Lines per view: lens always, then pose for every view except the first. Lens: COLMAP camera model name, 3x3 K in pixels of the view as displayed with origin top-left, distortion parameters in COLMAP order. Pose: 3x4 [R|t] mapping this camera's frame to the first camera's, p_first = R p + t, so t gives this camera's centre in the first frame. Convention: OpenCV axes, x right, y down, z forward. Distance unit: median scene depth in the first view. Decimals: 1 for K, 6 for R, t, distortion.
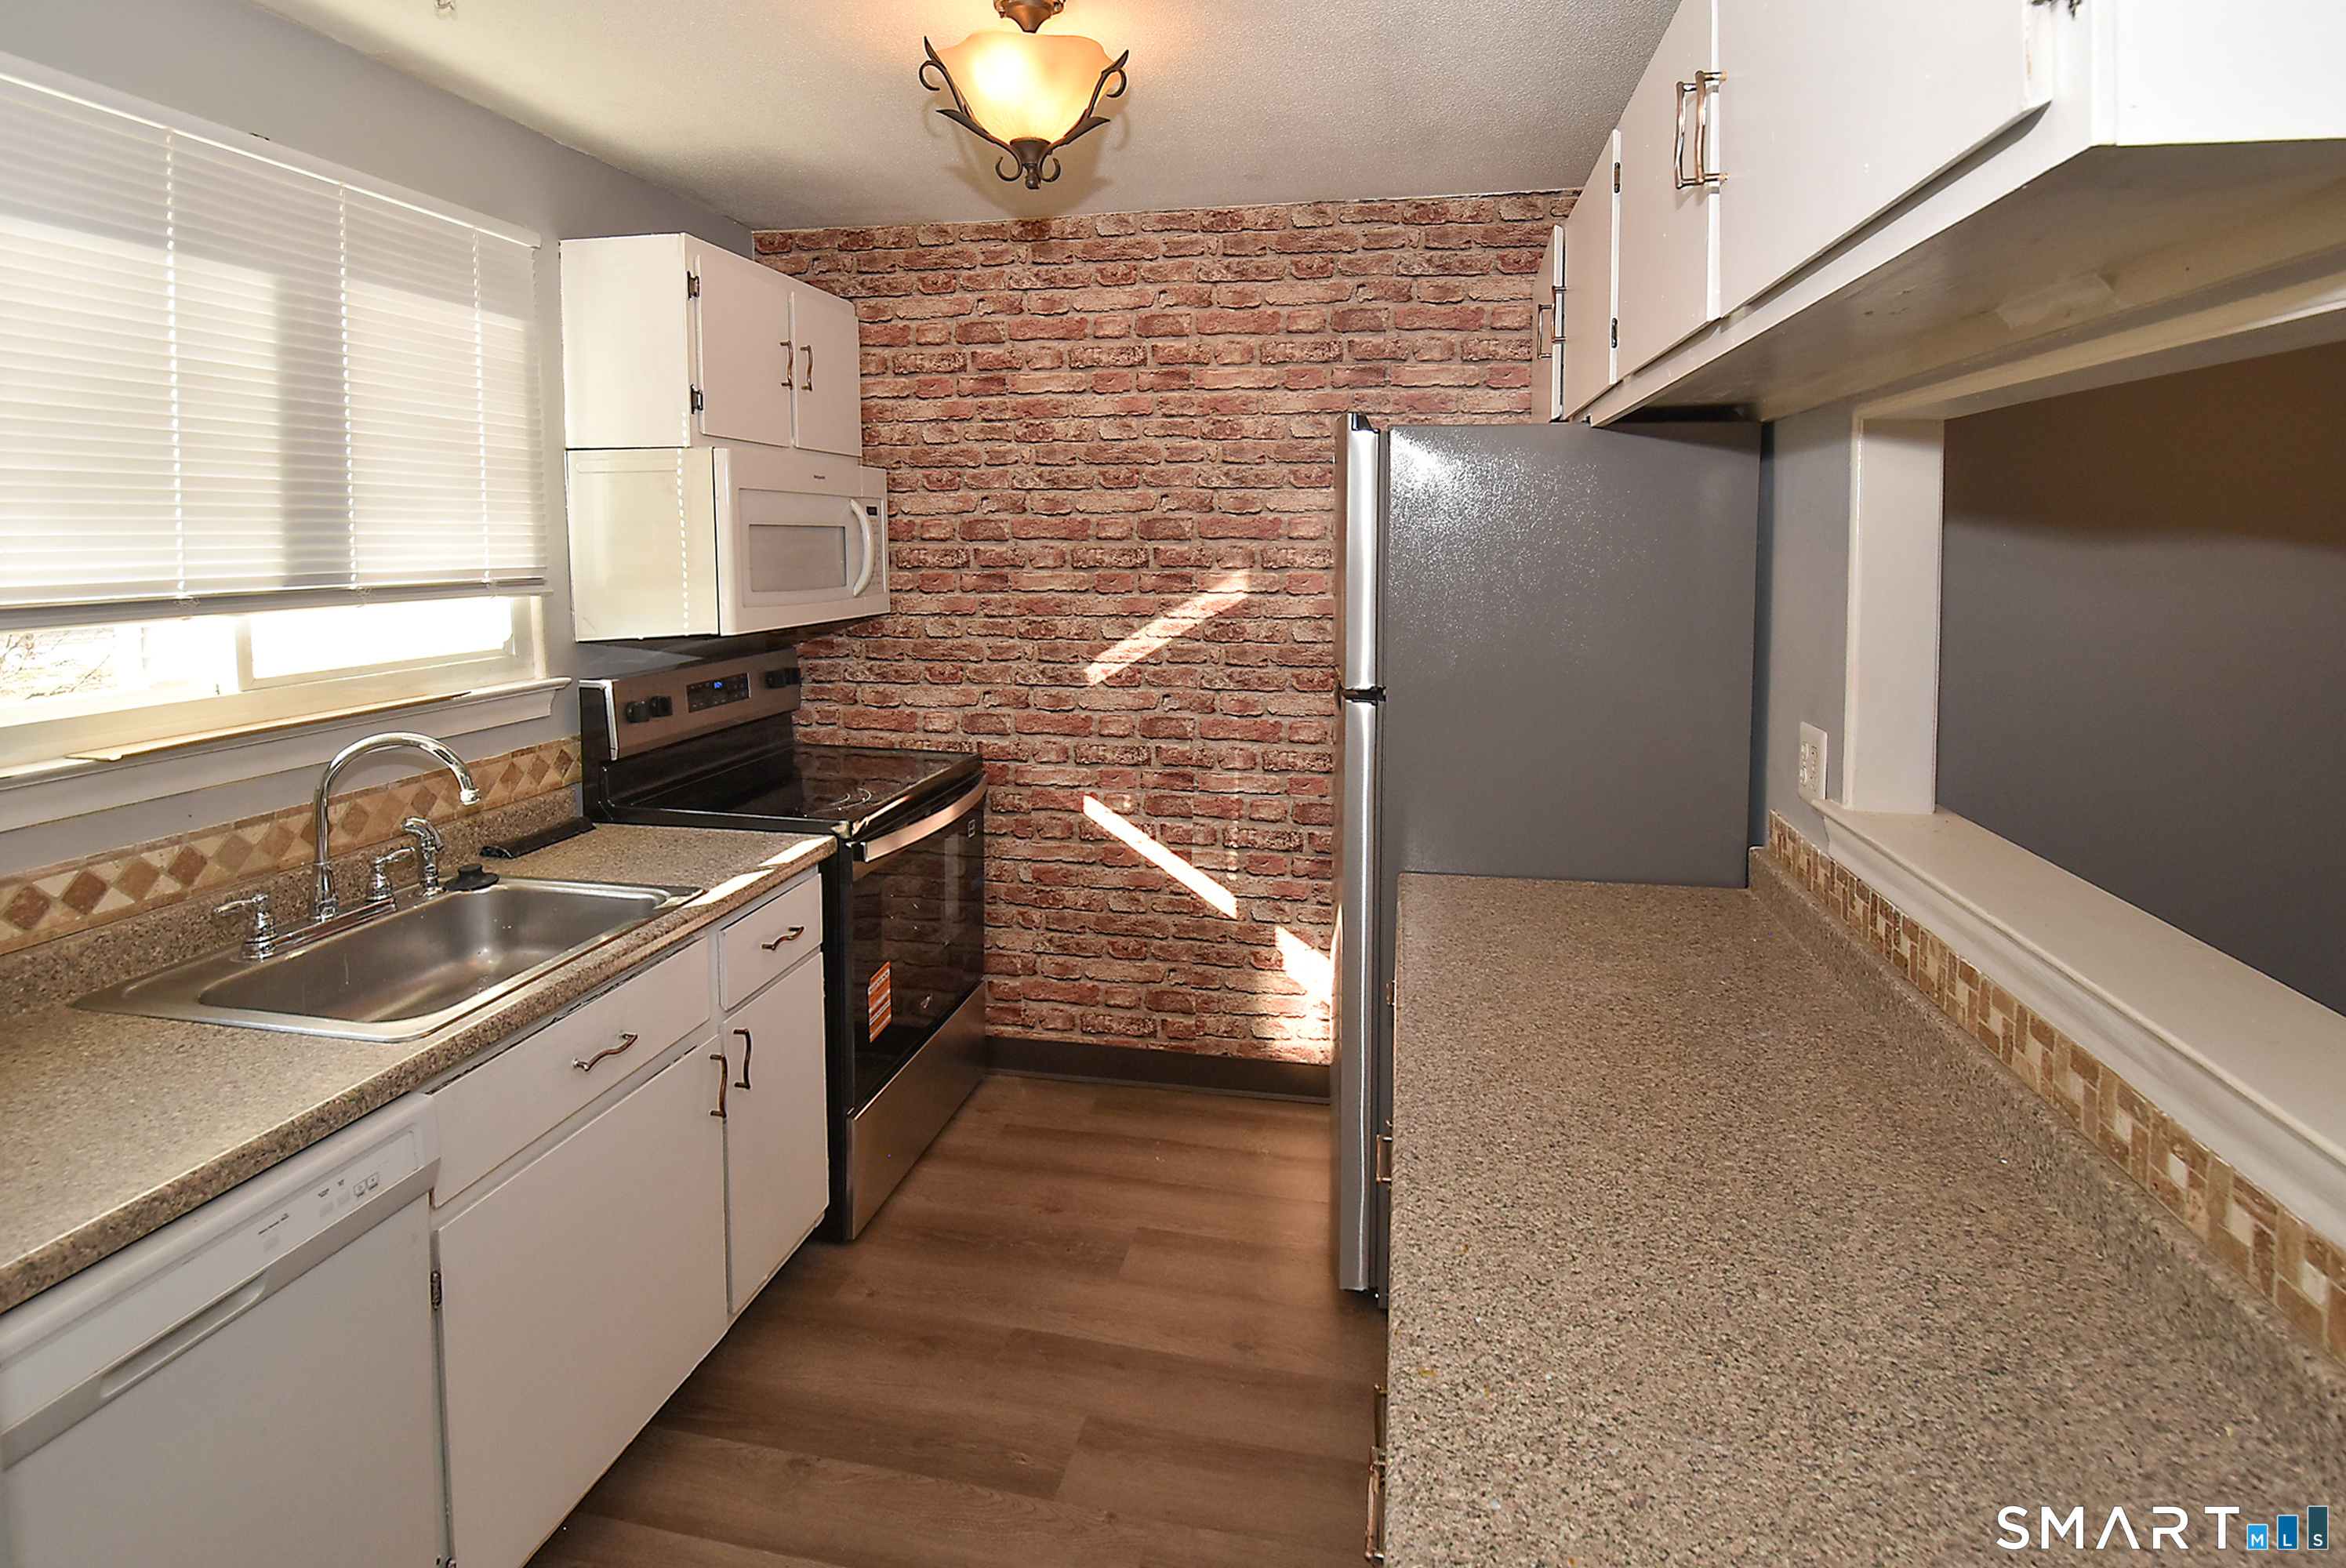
lens RADIAL K [[1103.8, 0, 1173.0], [0, 1103.8, 784.0], [0, 0, 1]] dist [0.004352, -0.016198]
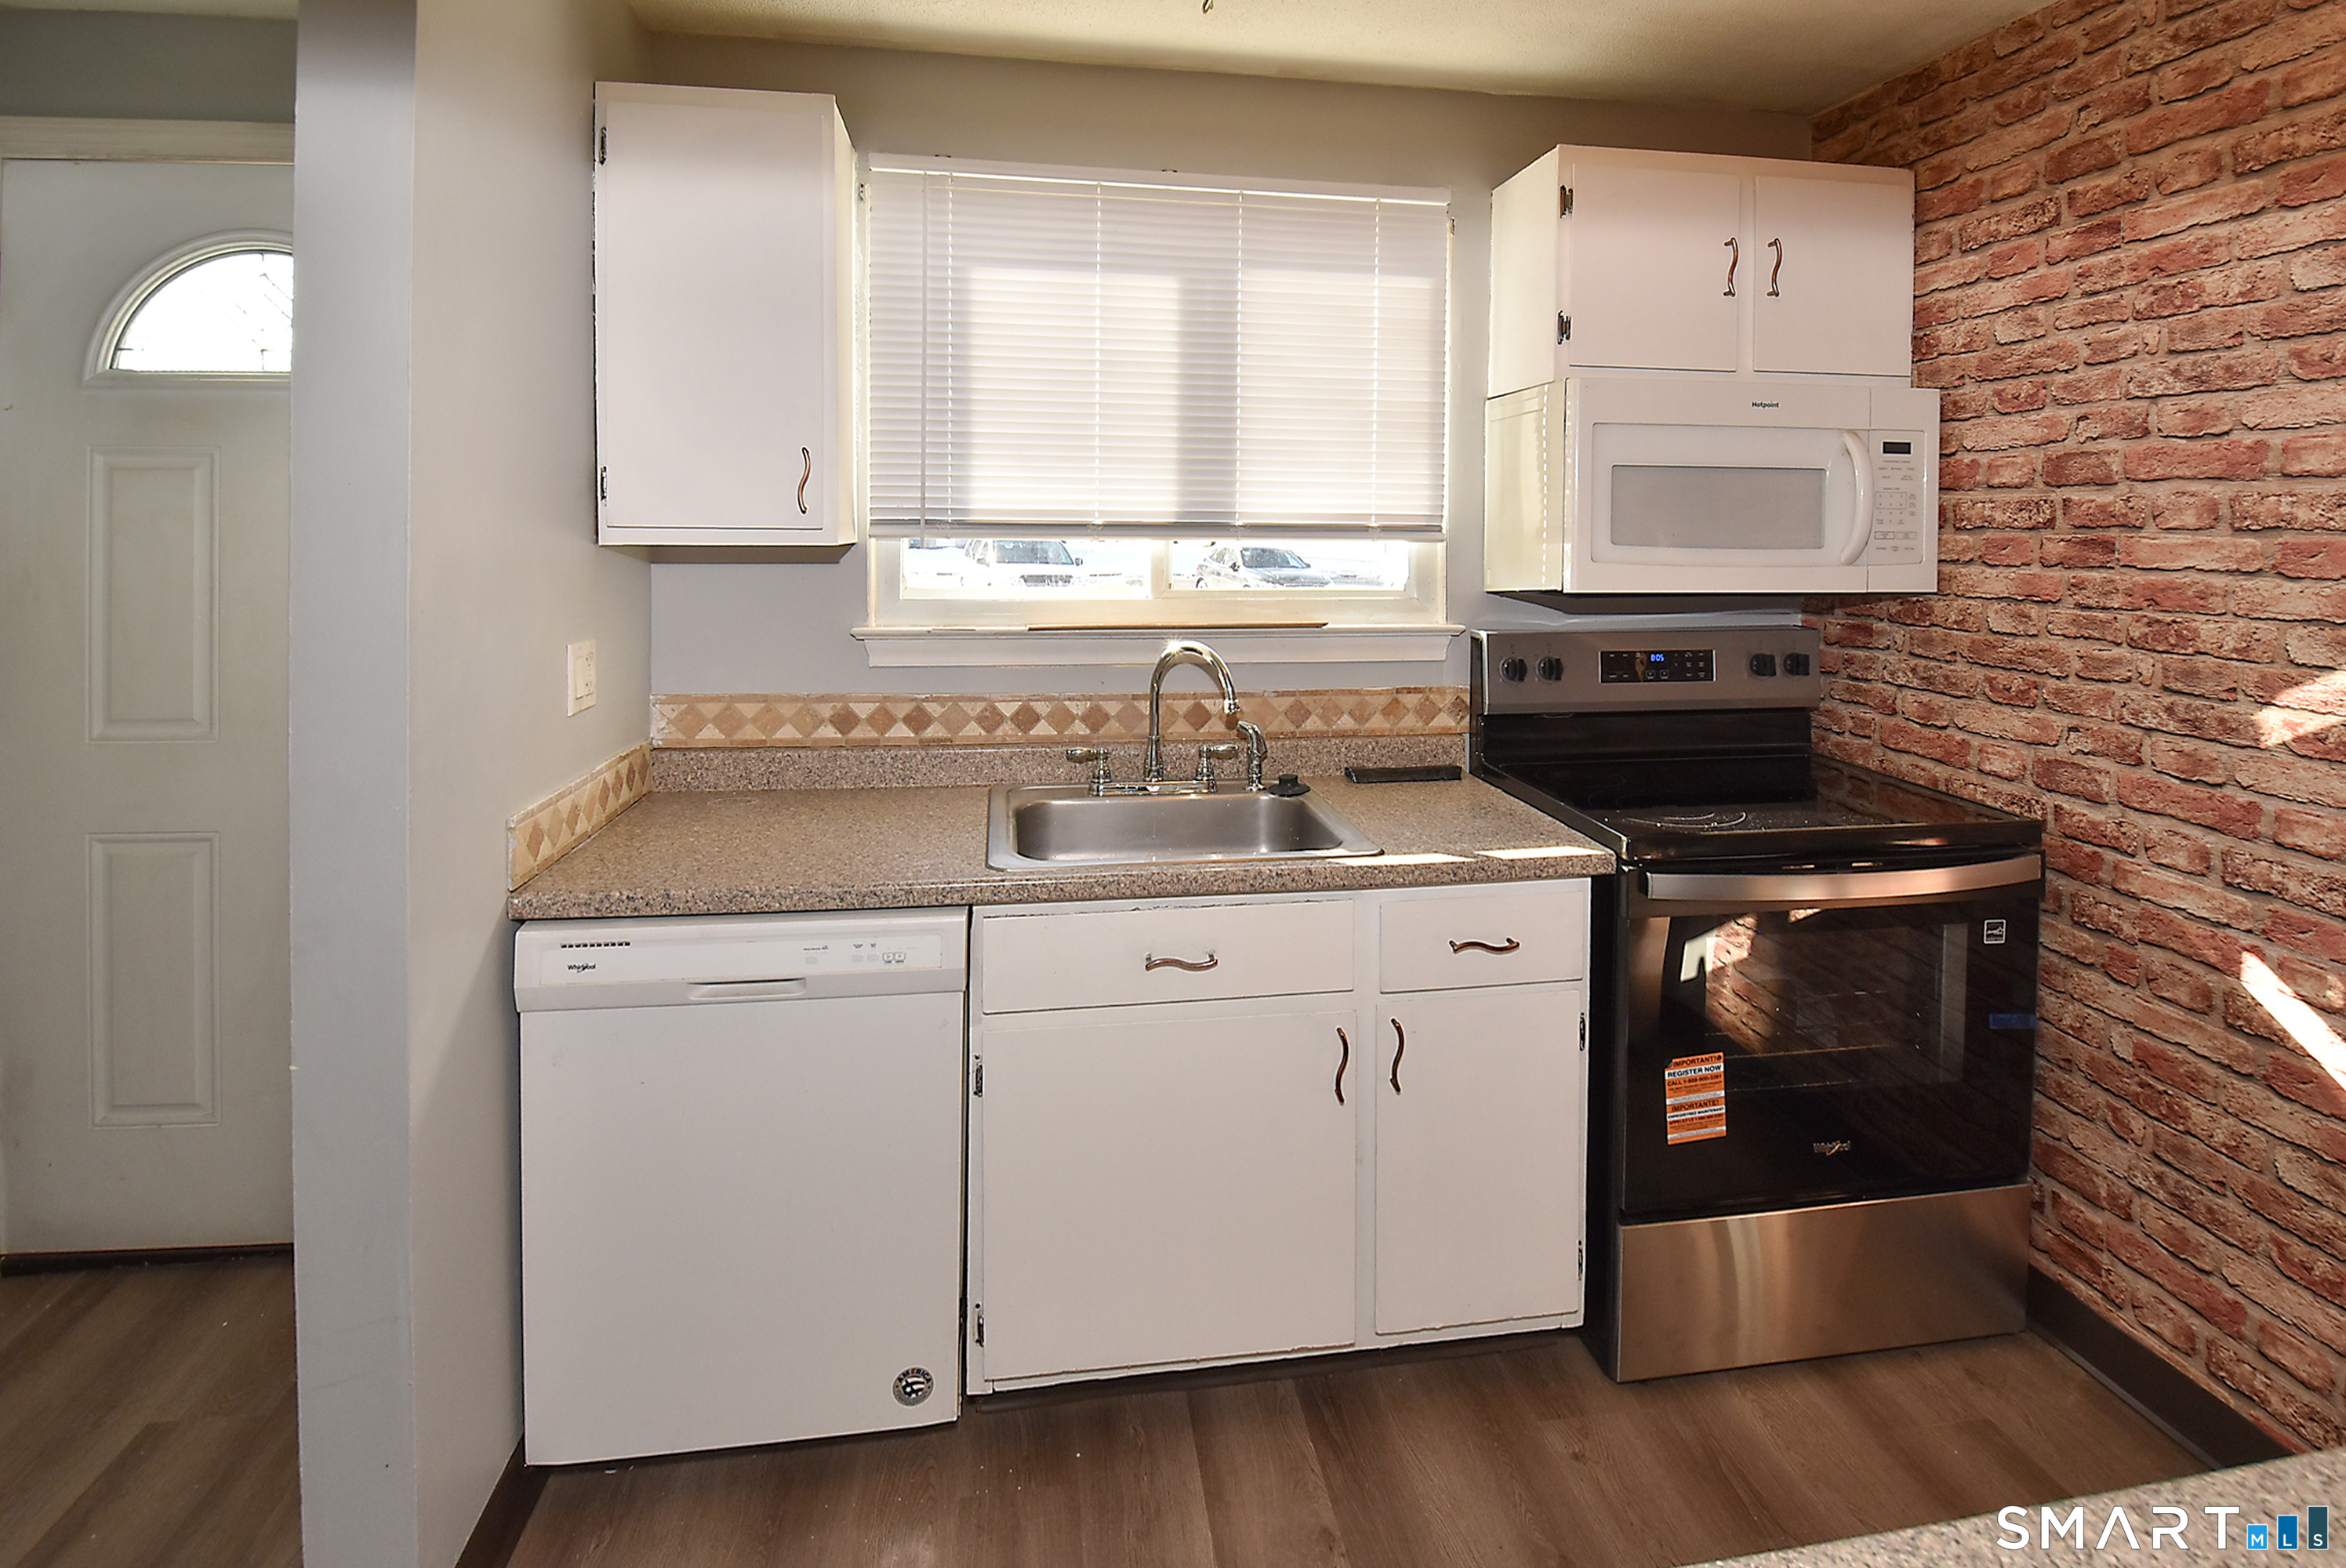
lens RADIAL K [[1111.6, 0, 1178.8], [0, 1111.6, 660.6], [0, 0, 1]] dist [0.002350, -0.010239]
pose [[0.357839, 0.117956, -0.926303, 0.248681], [-0.210057, 0.976733, 0.043231, -0.046209], [0.909850, 0.179107, 0.374291, 0.334054]]
